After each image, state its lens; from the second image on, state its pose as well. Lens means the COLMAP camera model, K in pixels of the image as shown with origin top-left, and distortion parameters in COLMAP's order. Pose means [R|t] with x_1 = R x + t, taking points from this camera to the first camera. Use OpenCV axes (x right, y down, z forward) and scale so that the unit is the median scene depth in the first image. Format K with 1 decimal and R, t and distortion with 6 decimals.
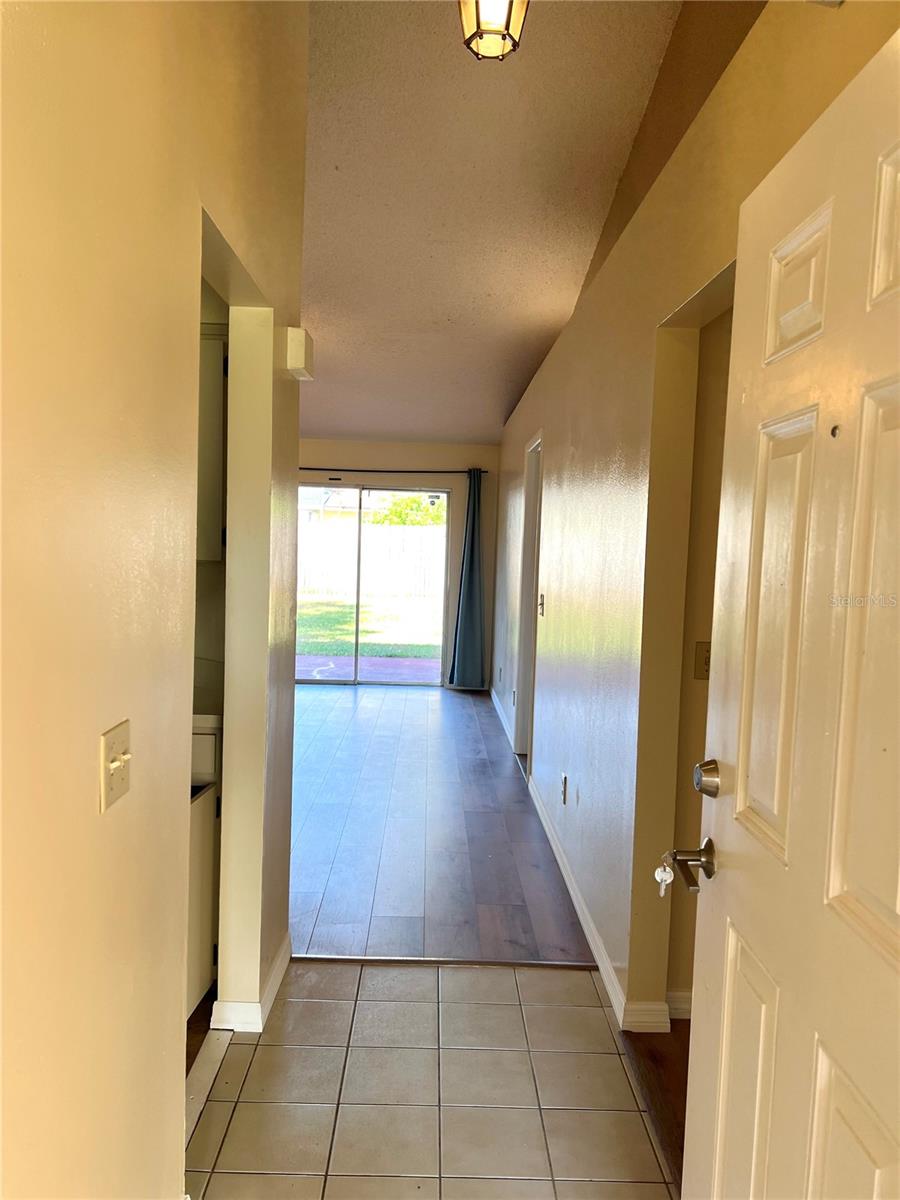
lens RADIAL K [[904.1, 0, 450.1], [0, 904.1, 618.2], [0, 0, 1]] dist [0.059432, -0.059546]
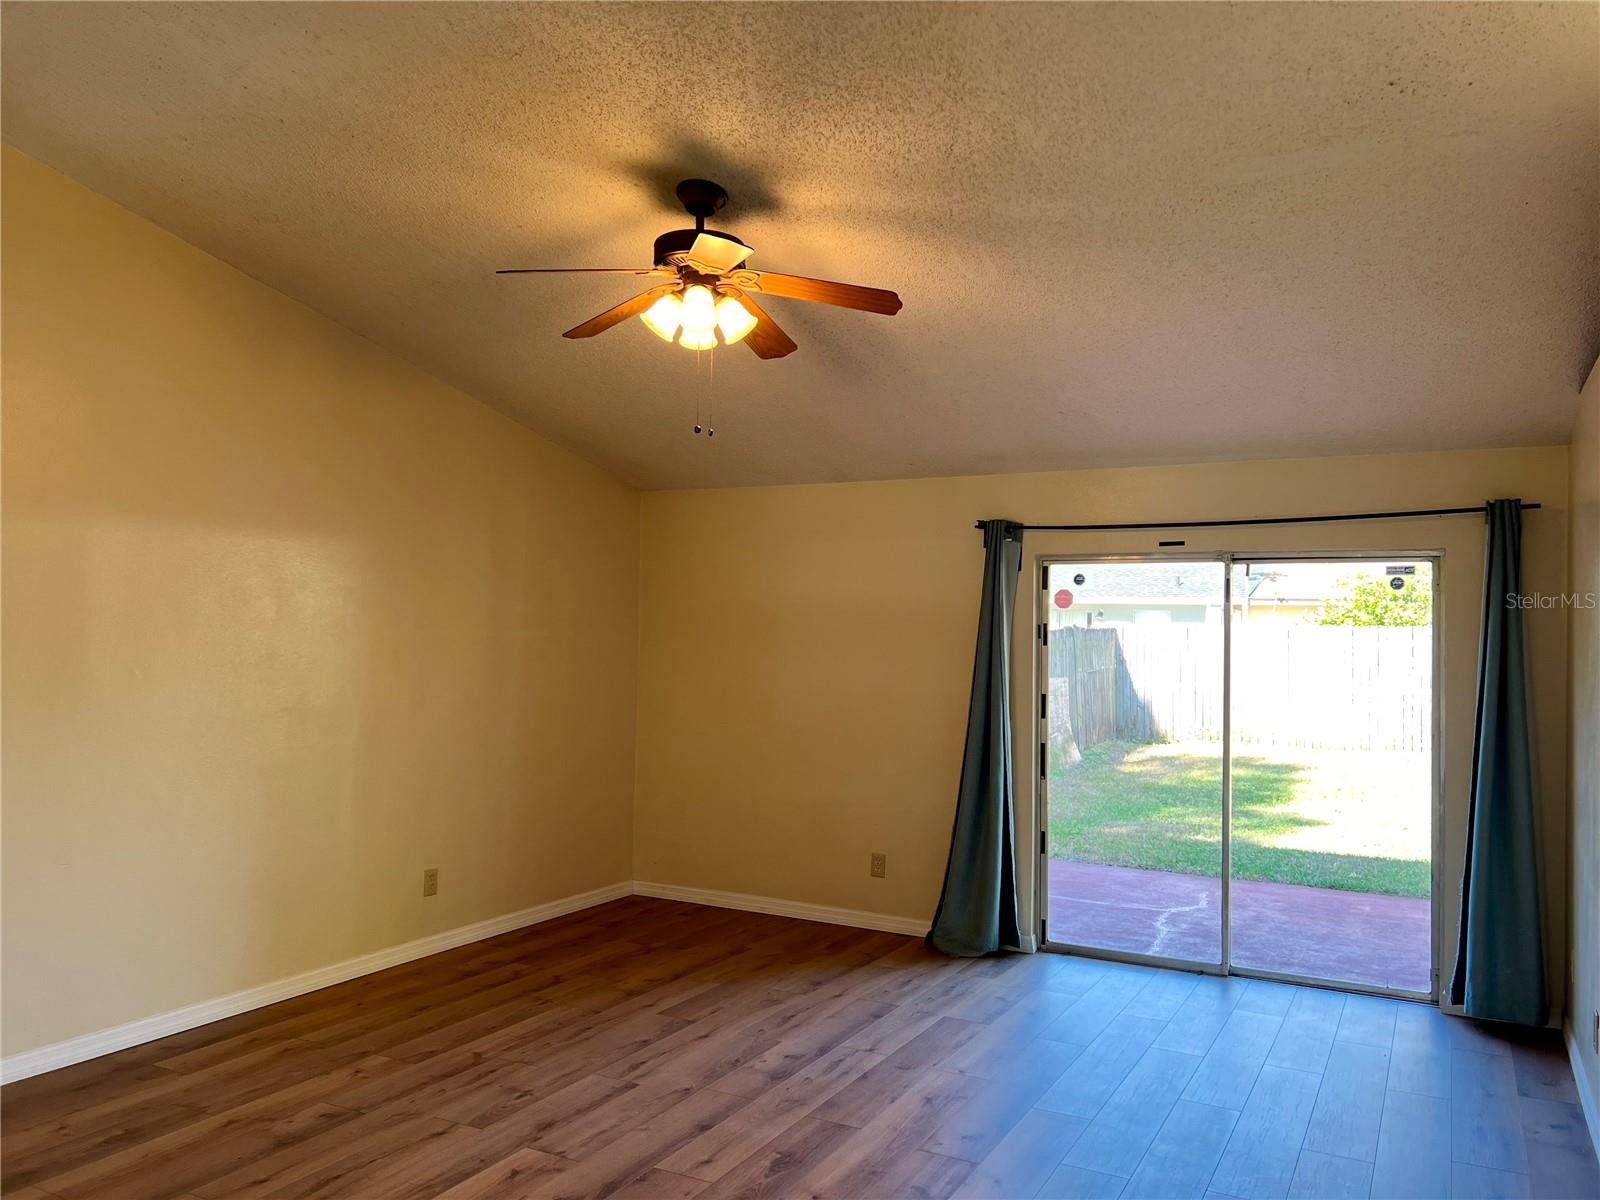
lens RADIAL K [[1205.4, 0, 811.6], [0, 1205.4, 619.0], [0, 0, 1]] dist [0.059432, -0.059546]
pose [[0.874968, -0.027659, -0.483390, 0.018248], [-0.025944, 0.994254, -0.103850, -0.039215], [0.483485, 0.103407, 0.869223, 0.332843]]
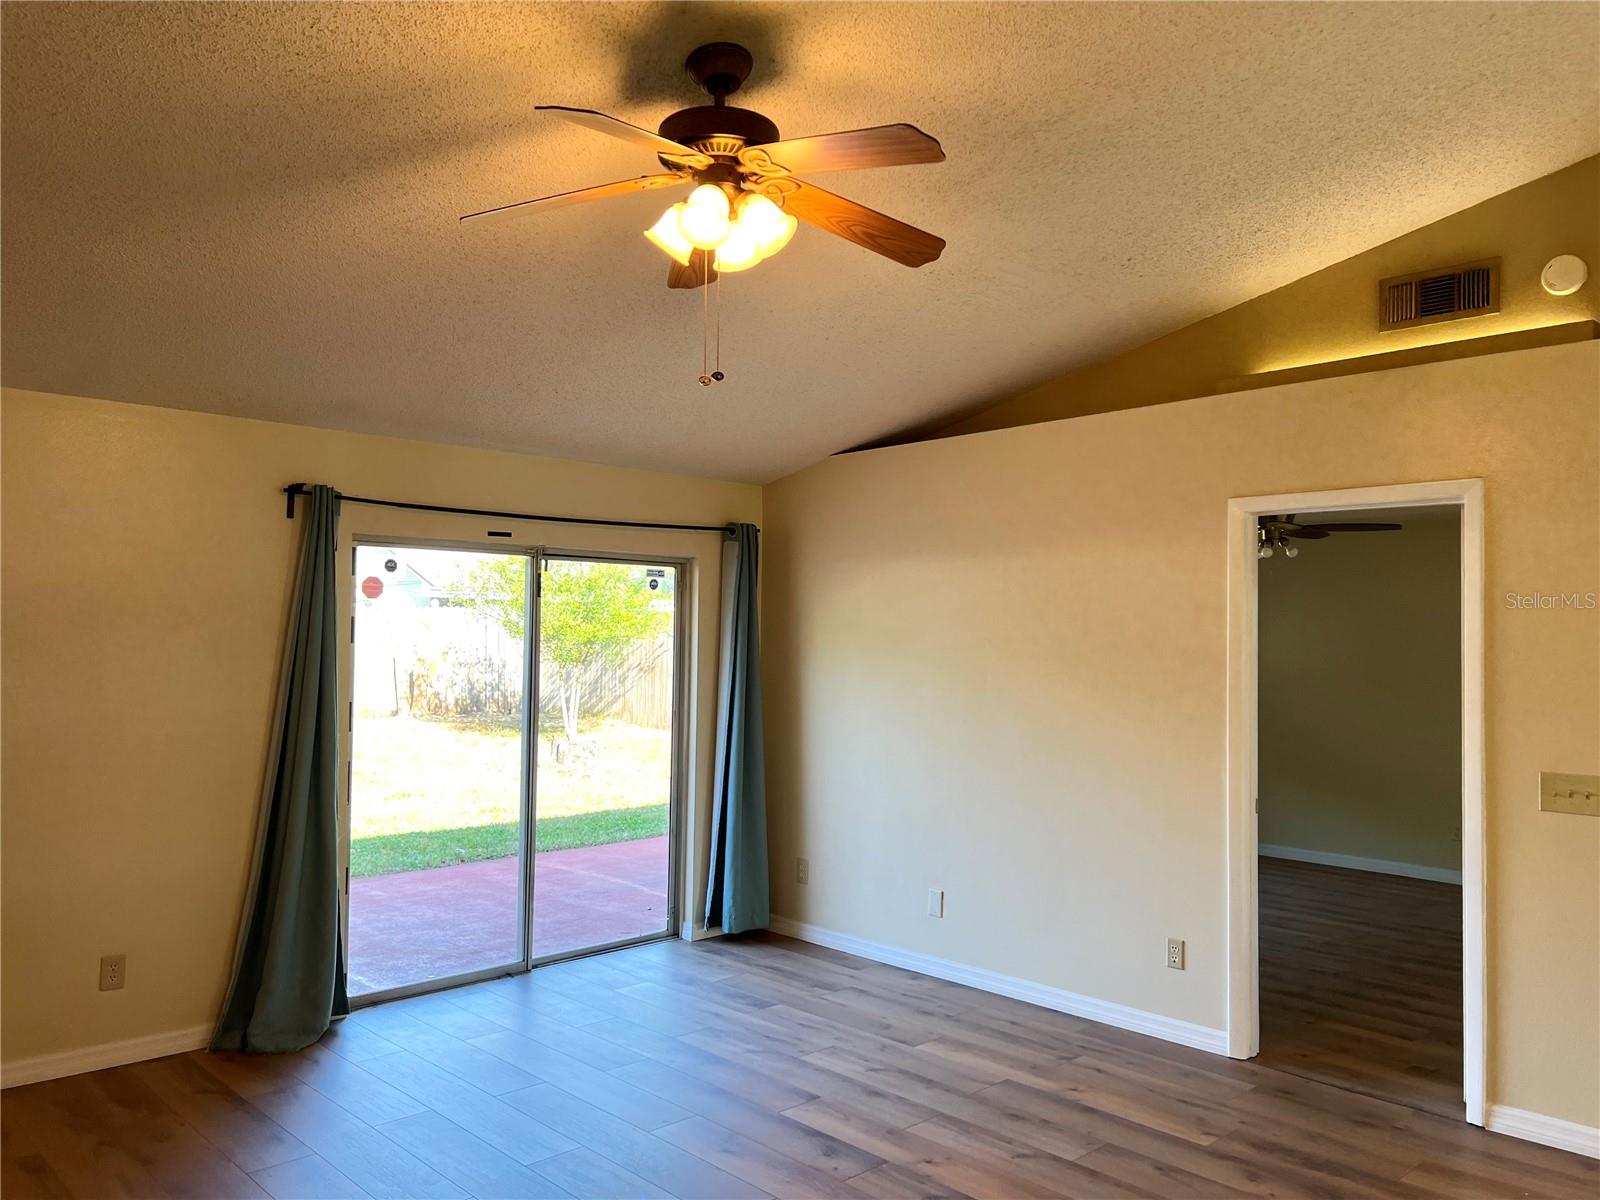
lens RADIAL K [[1205.4, 0, 811.6], [0, 1205.4, 619.0], [0, 0, 1]] dist [0.059432, -0.059546]
pose [[0.735110, -0.018082, 0.677707, -0.422719], [0.072352, 0.996028, -0.051904, -0.064719], [-0.674076, 0.087188, 0.733498, 0.428483]]
